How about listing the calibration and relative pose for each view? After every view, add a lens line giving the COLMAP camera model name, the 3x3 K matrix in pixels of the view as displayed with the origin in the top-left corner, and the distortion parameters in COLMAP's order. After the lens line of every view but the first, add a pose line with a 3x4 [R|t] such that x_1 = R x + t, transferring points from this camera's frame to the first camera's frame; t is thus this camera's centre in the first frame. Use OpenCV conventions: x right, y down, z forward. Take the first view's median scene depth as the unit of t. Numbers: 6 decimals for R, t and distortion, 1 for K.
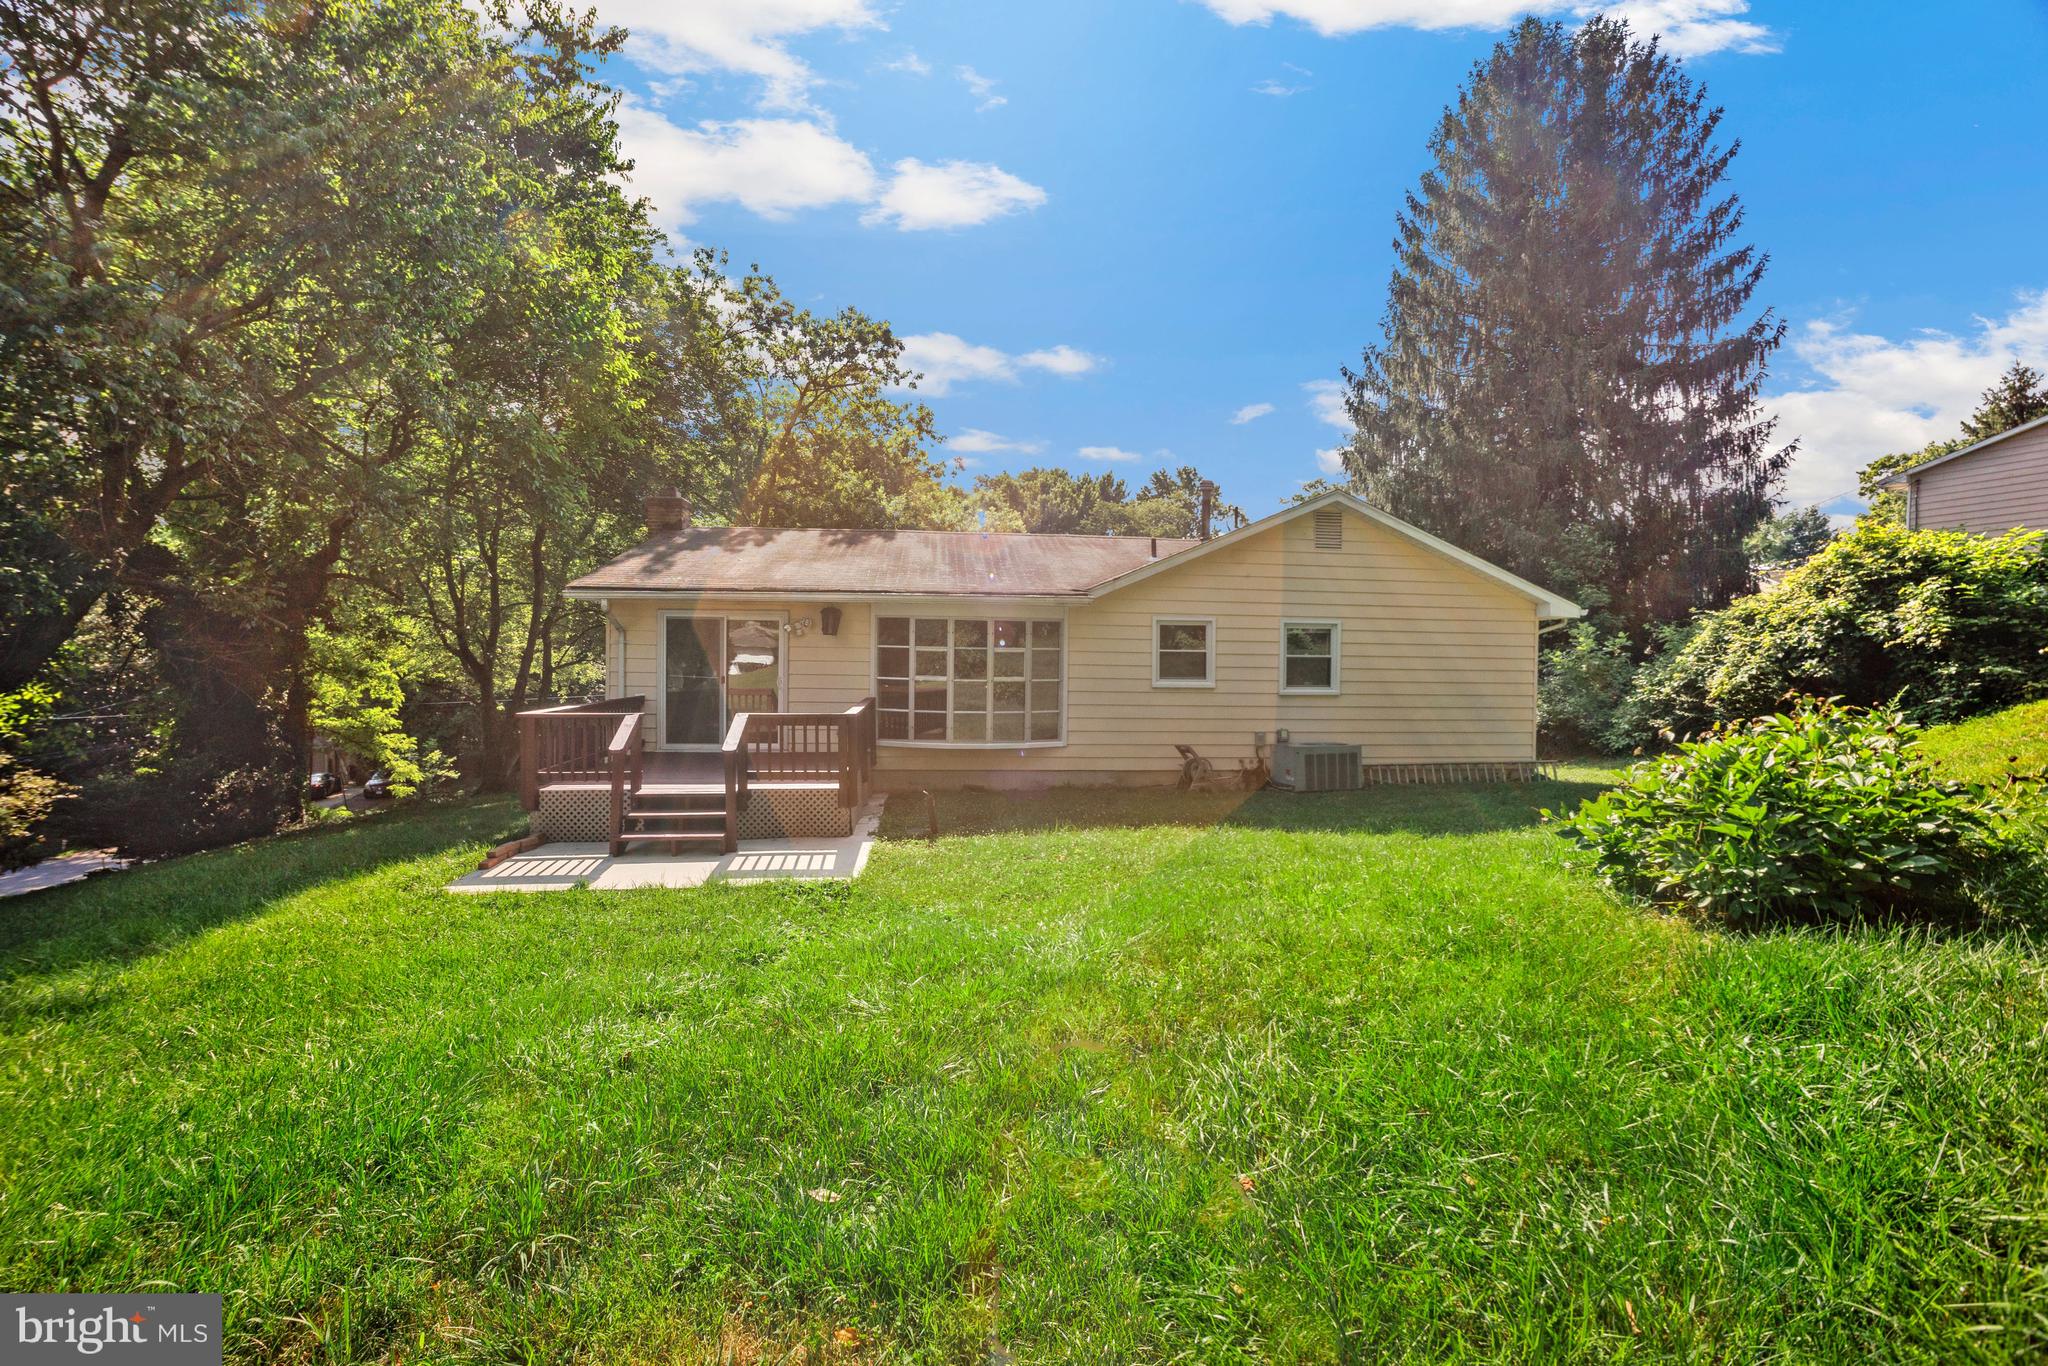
lens RADIAL K [[838.4, 0, 1024.0], [0, 838.4, 683.0], [0, 0, 1]] dist [-0.001059, 0.000129]
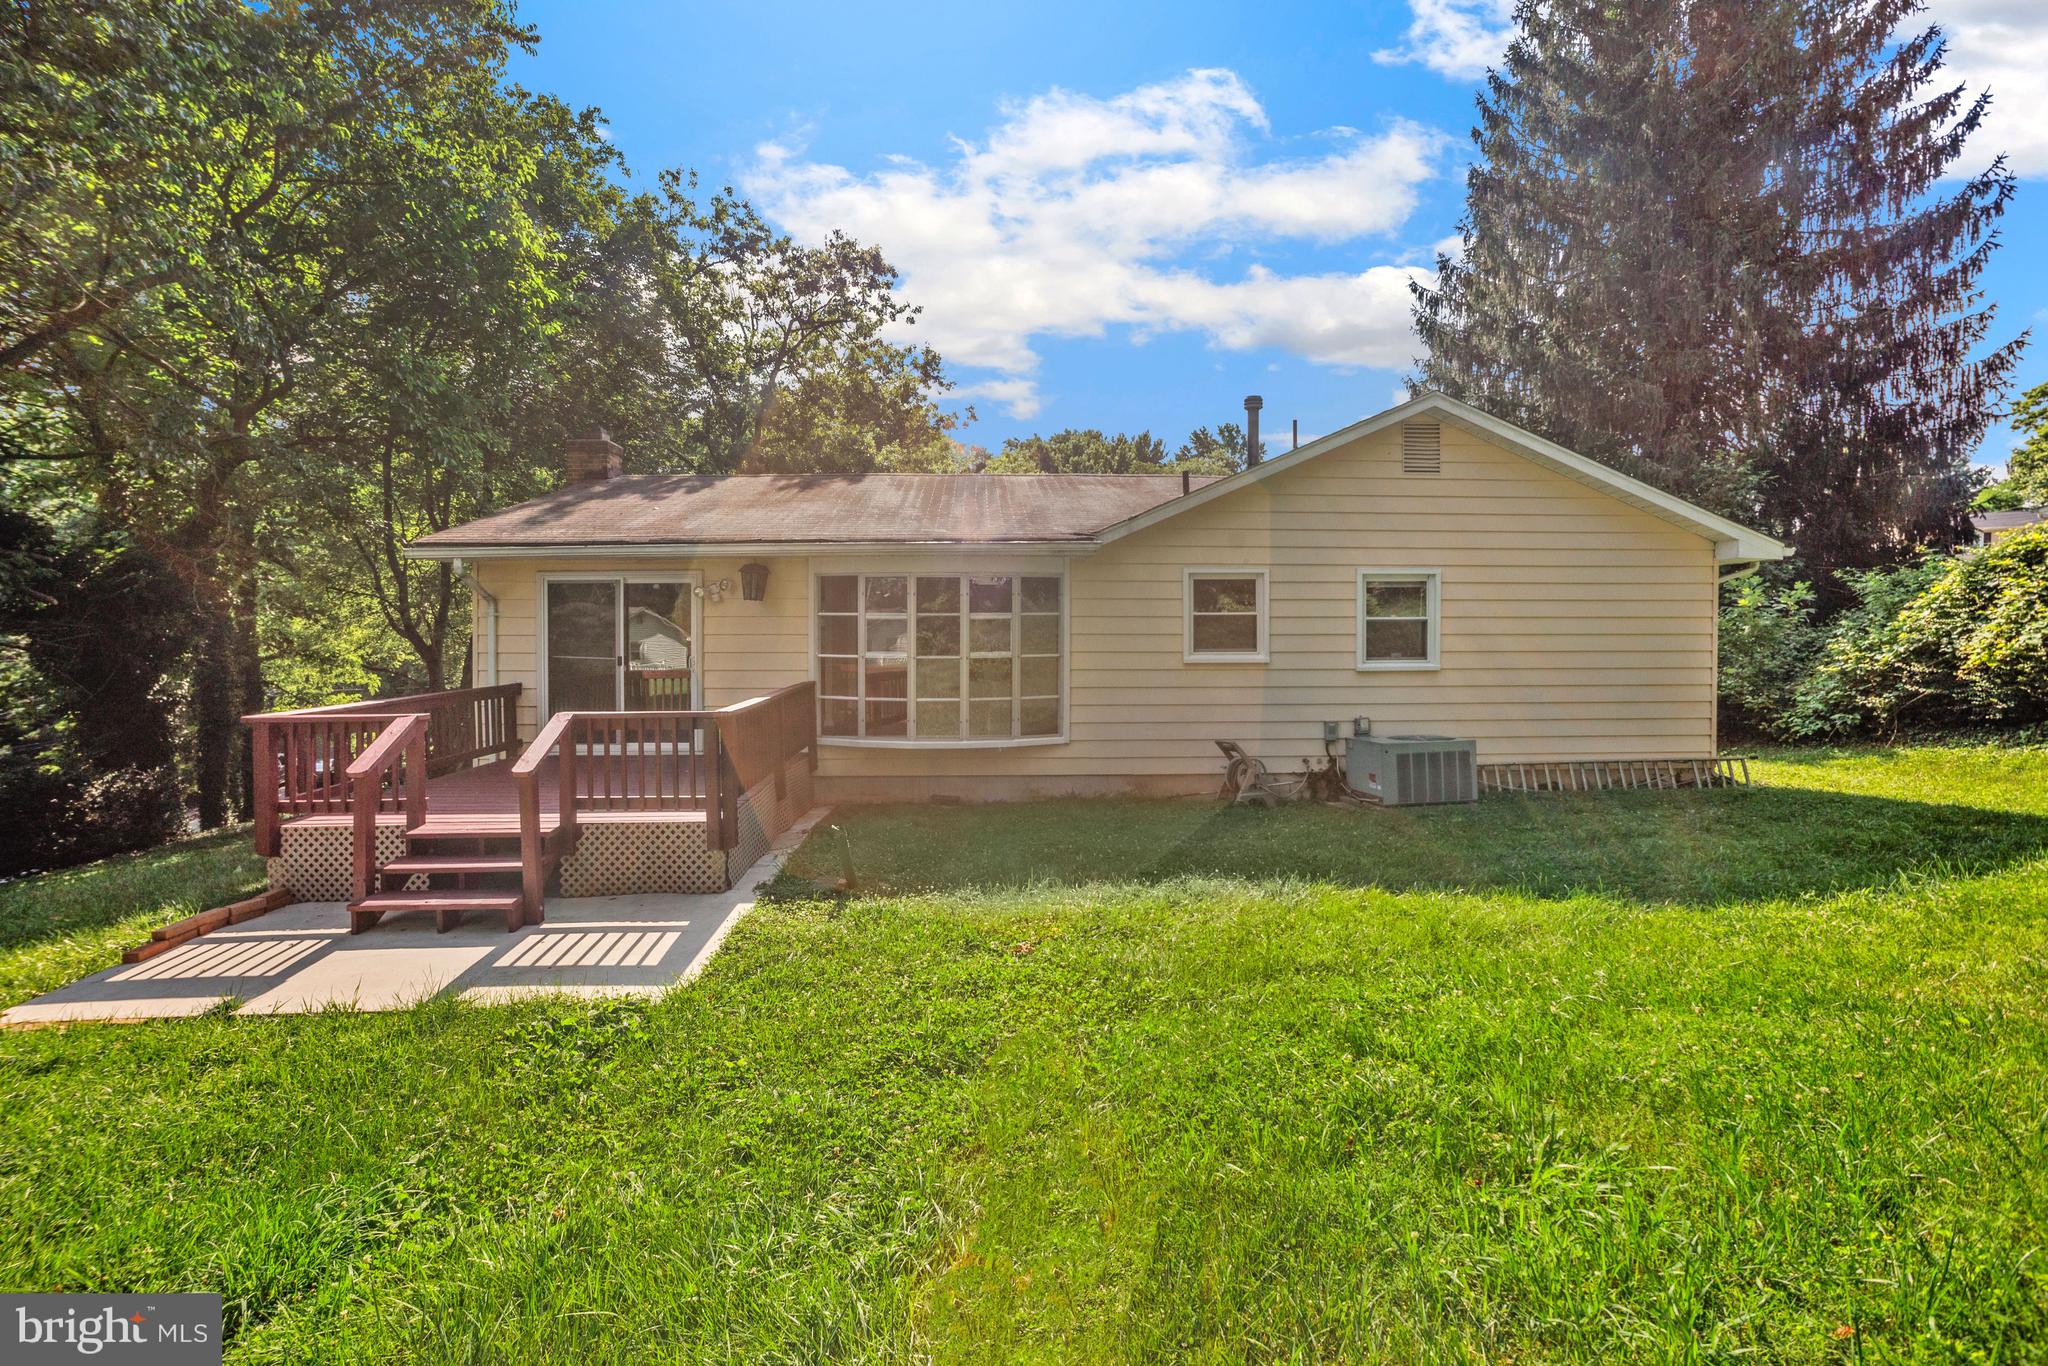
lens RADIAL K [[825.9, 0, 1012.1], [0, 825.9, 666.7], [0, 0, 1]] dist [-0.027490, 0.021584]
pose [[0.997566, -0.012212, -0.068651, 0.042452], [0.013120, 0.999832, 0.012790, -0.002557], [0.068483, -0.013659, 0.997559, 0.214695]]
